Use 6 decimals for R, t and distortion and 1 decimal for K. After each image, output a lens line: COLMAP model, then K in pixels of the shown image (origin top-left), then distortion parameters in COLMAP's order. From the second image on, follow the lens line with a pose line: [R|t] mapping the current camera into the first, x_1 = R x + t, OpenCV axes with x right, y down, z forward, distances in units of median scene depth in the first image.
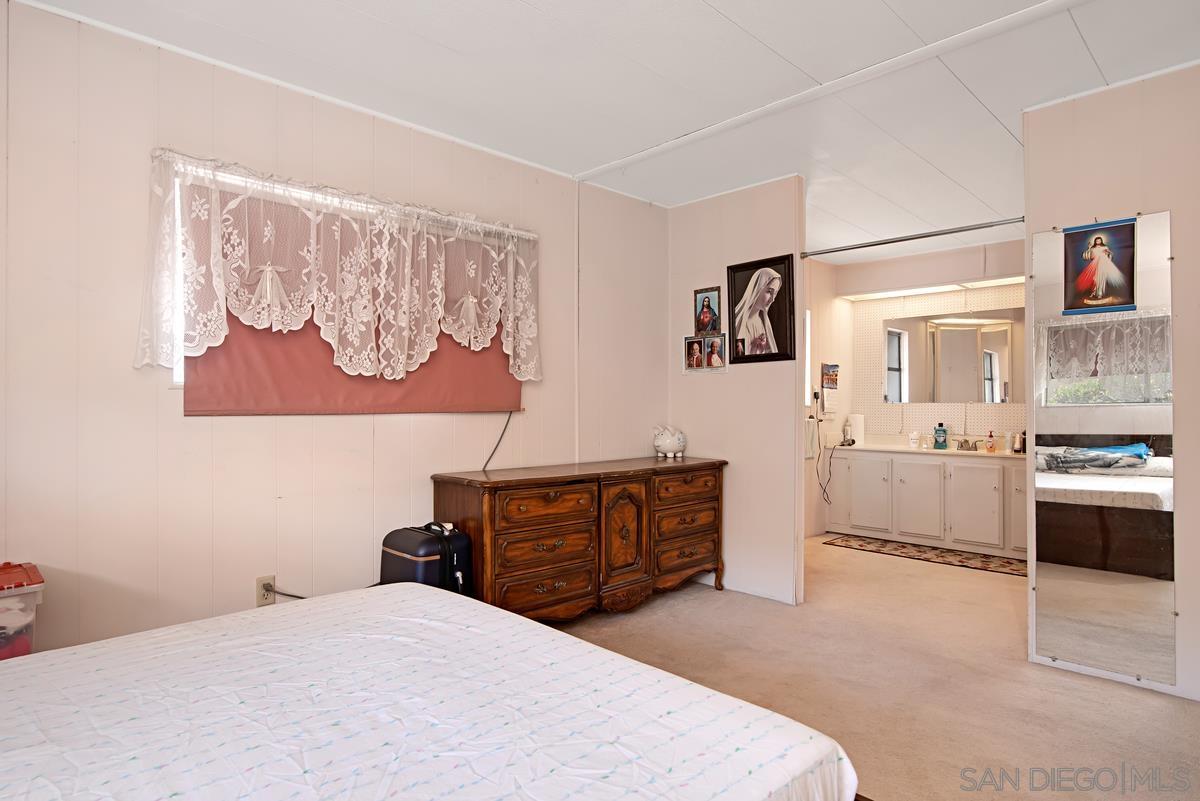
lens RADIAL K [[651.9, 0, 603.8], [0, 651.9, 405.2], [0, 0, 1]] dist [-0.004306, 0.000345]
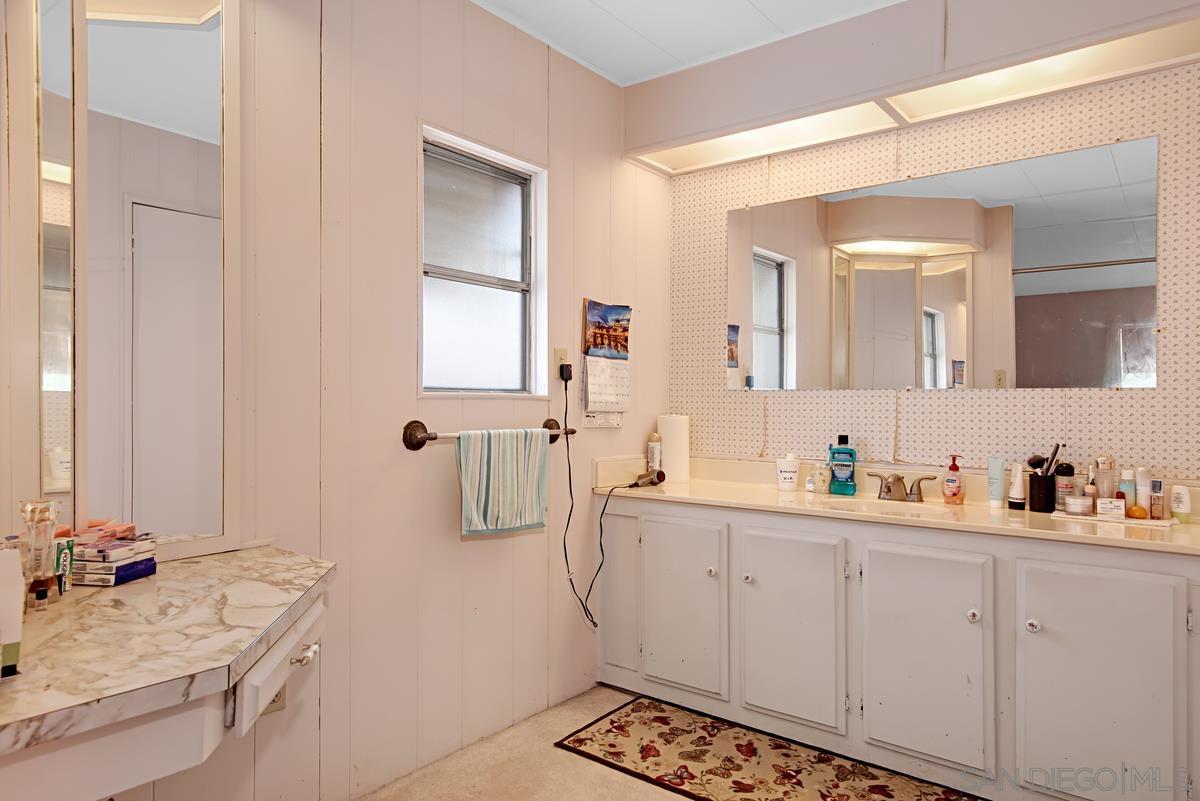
lens RADIAL K [[724.4, 0, 602.1], [0, 724.4, 401.5], [0, 0, 1]] dist [0.005545, -0.003524]
pose [[0.992248, -0.004476, 0.124195, 0.296247], [0.003709, 0.999973, 0.006405, 0.000923], [-0.124220, -0.005895, 0.992237, 0.536919]]
